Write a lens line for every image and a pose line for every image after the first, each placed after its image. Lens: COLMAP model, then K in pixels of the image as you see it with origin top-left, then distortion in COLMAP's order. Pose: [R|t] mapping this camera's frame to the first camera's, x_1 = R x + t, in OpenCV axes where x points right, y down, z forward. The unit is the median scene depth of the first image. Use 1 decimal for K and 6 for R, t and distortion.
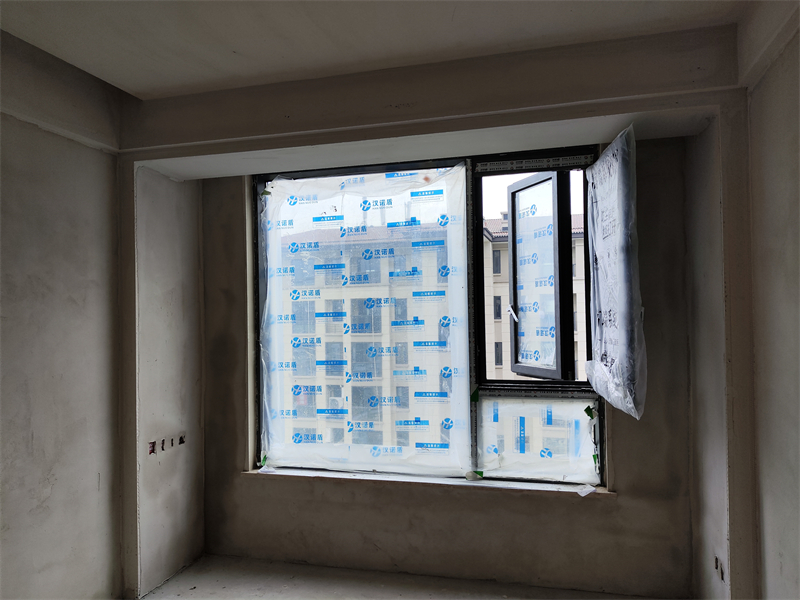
lens RADIAL K [[592.8, 0, 403.3], [0, 592.8, 307.4], [0, 0, 1]] dist [0.043053, -0.044039]
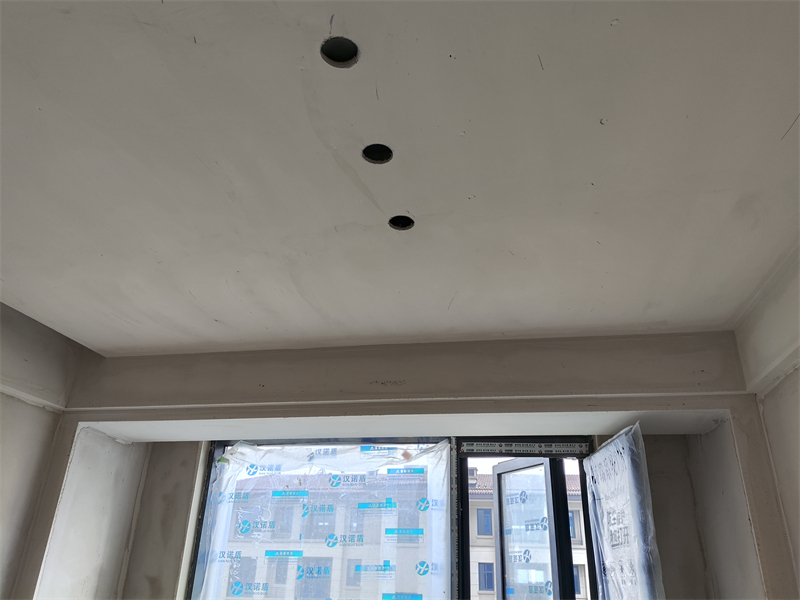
lens RADIAL K [[592.8, 0, 399.7], [0, 592.8, 302.6], [0, 0, 1]] dist [0.043053, -0.044039]
pose [[0.996542, 0.069211, 0.045966, -0.030108], [-0.045015, 0.914768, -0.401464, -0.070628], [-0.069834, 0.398007, 0.914721, 0.087437]]
